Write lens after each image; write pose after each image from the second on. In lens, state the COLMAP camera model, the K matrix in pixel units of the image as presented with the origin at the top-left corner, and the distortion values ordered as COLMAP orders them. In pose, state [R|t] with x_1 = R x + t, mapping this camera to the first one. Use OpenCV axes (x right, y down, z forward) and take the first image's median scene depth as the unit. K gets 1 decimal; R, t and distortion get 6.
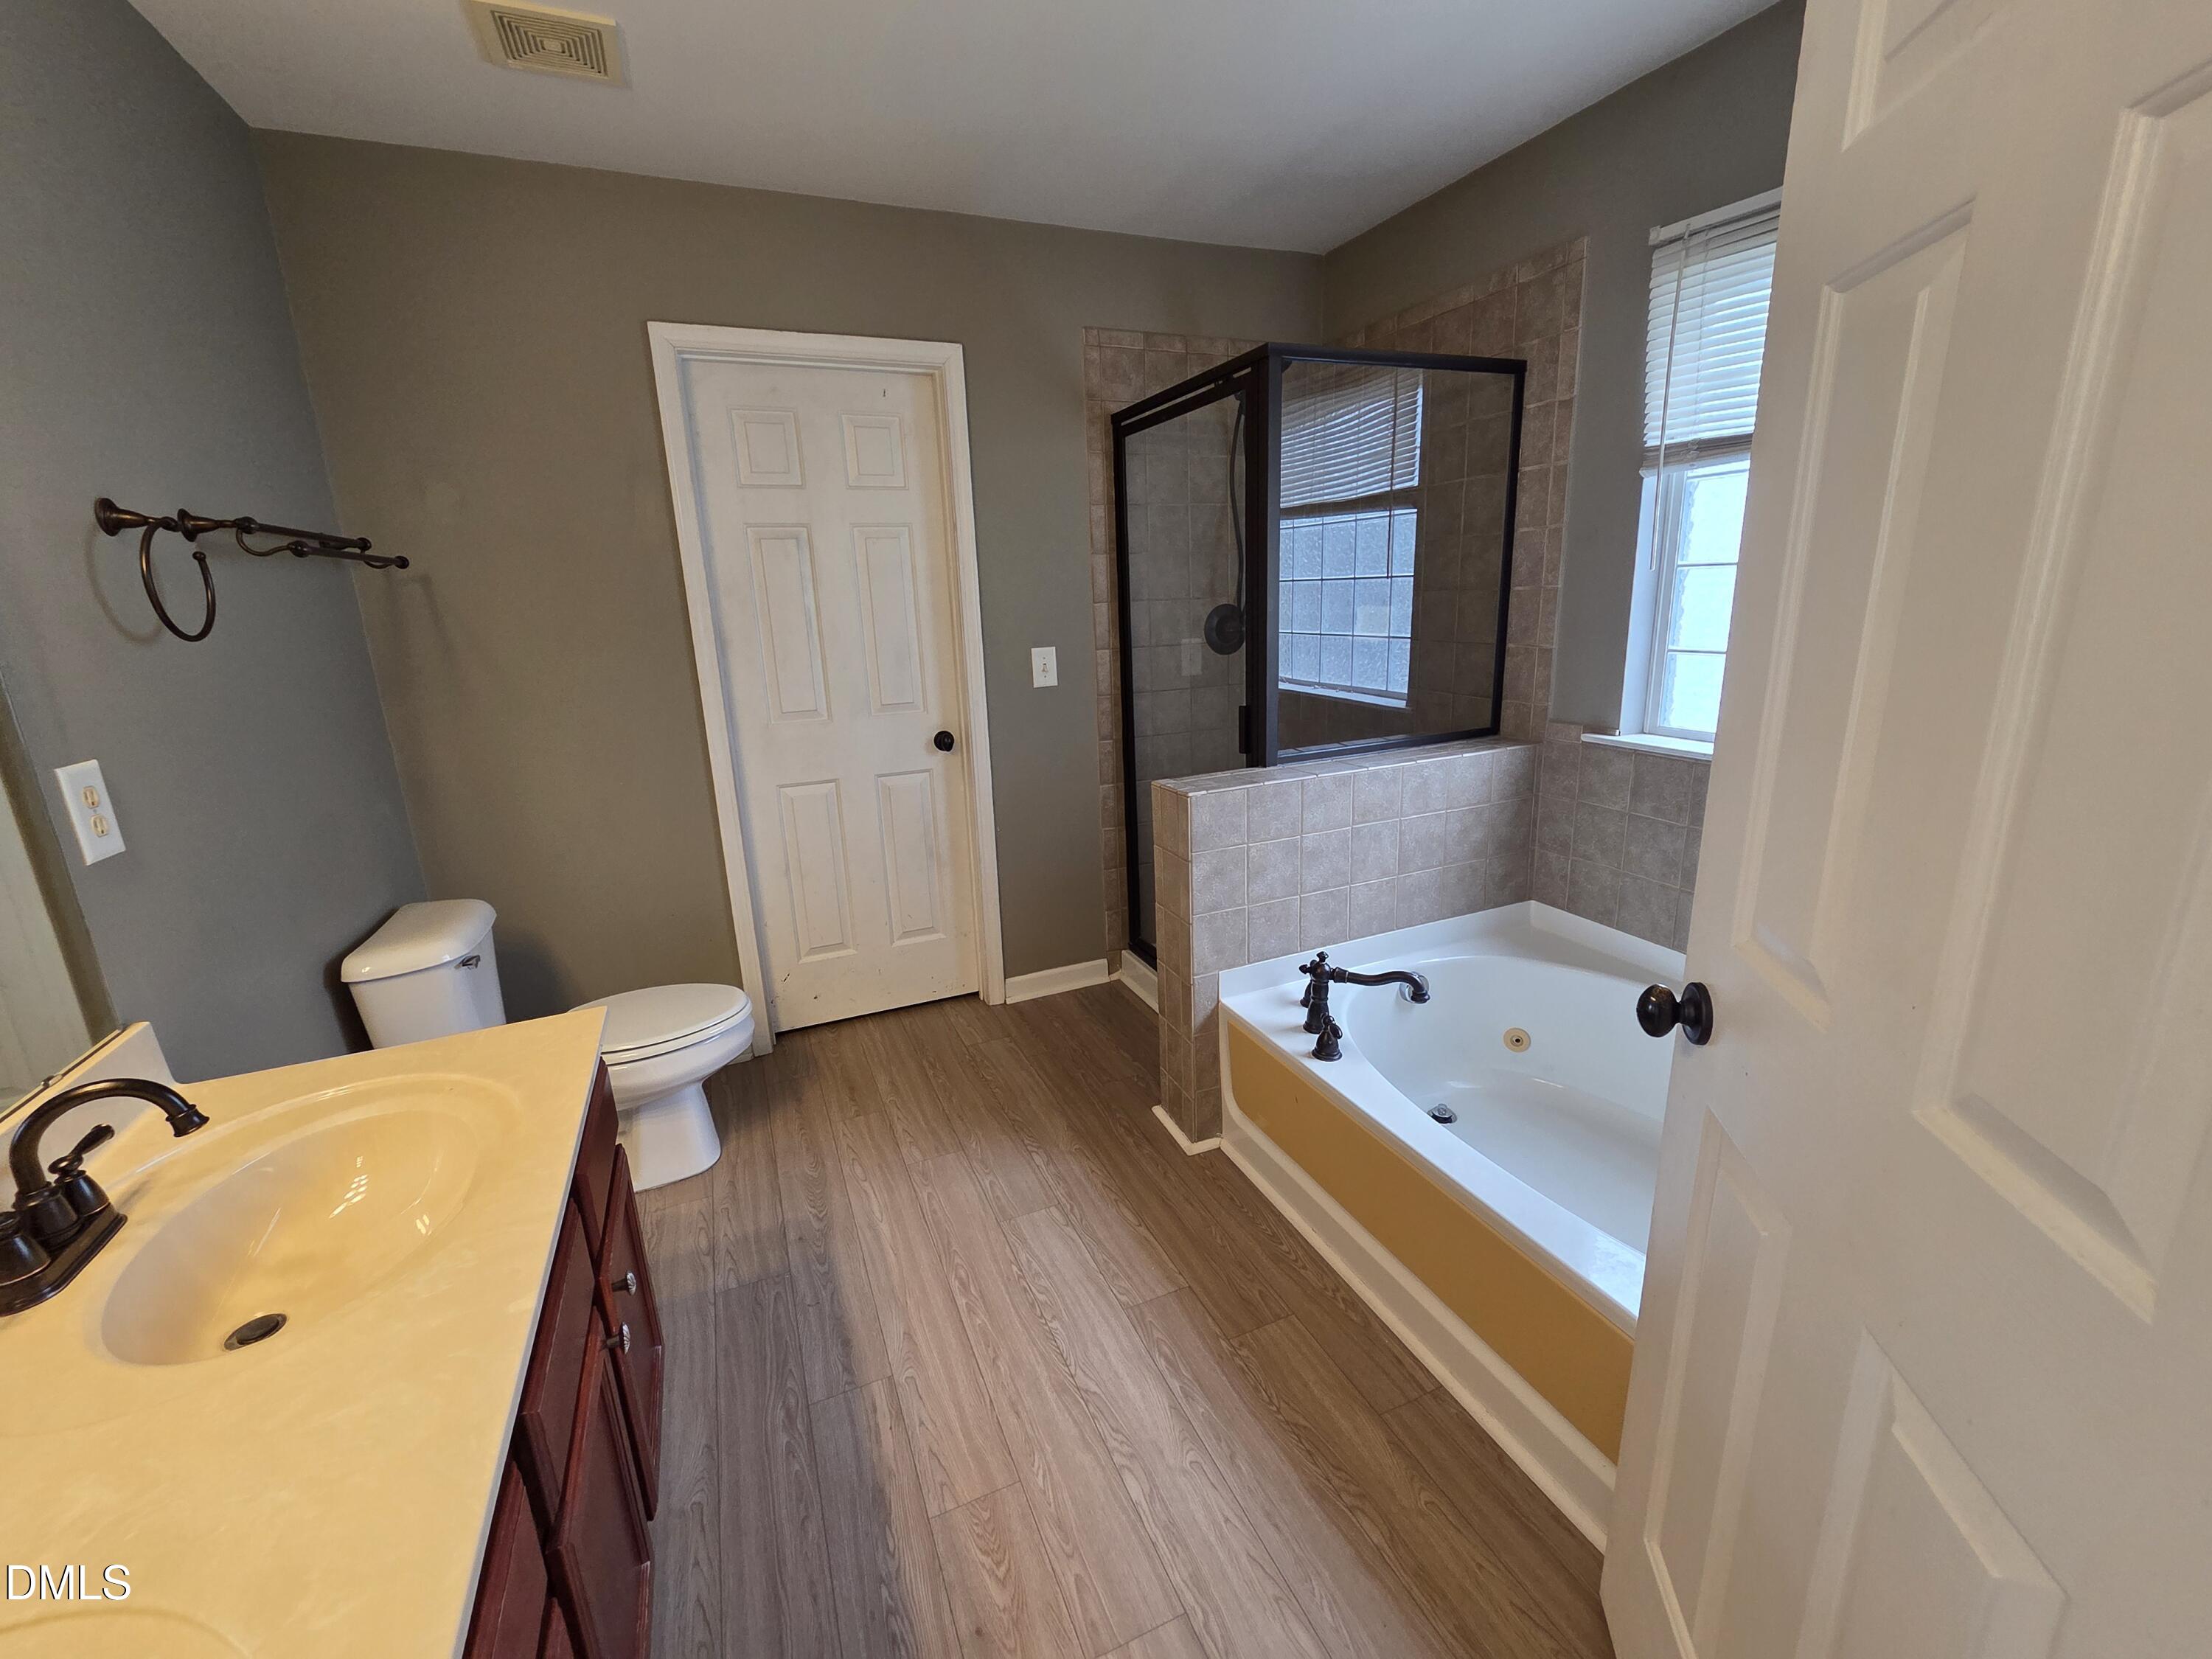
lens RADIAL K [[903.7, 0, 1101.6], [0, 903.7, 826.1], [0, 0, 1]] dist [-0.000122, 0.000013]
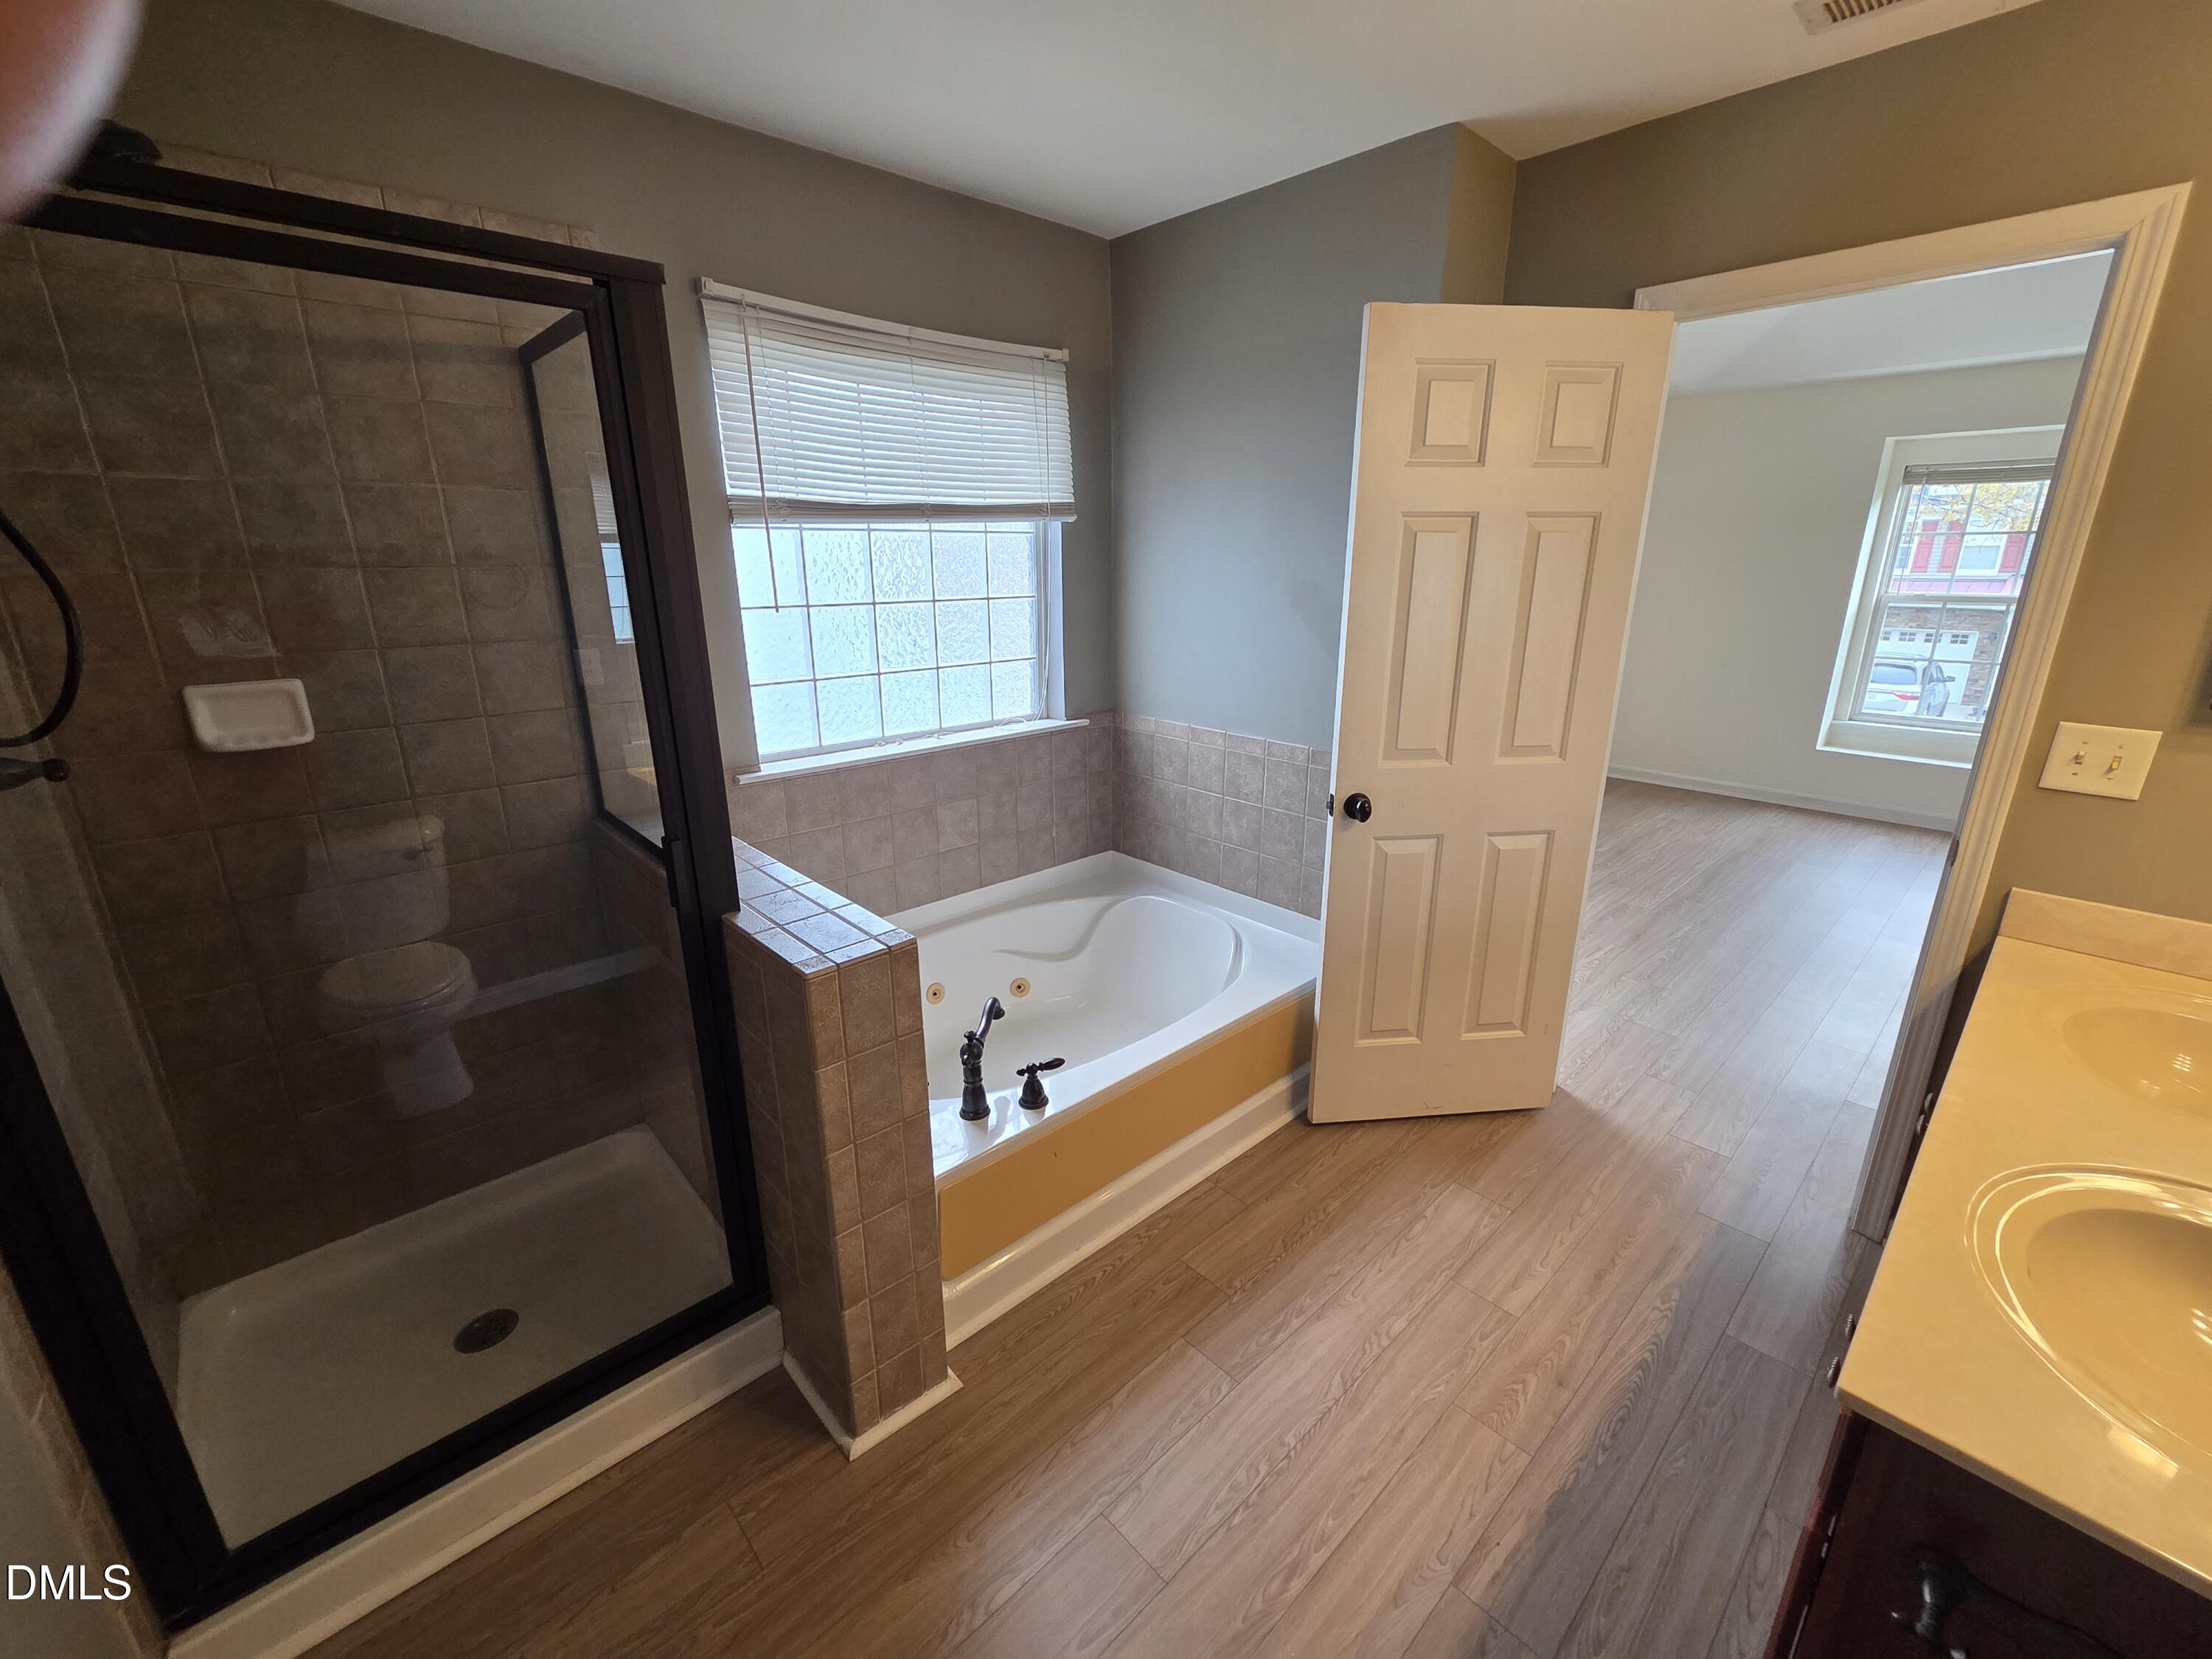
lens RADIAL K [[906.9, 0, 1106.0], [0, 906.9, 829.5], [0, 0, 1]] dist [-0.000390, 0.002644]
pose [[-0.330622, -0.245830, 0.911184, -0.728559], [0.254889, 0.906342, 0.337010, -0.399850], [-0.908692, 0.343673, -0.236997, 1.258934]]
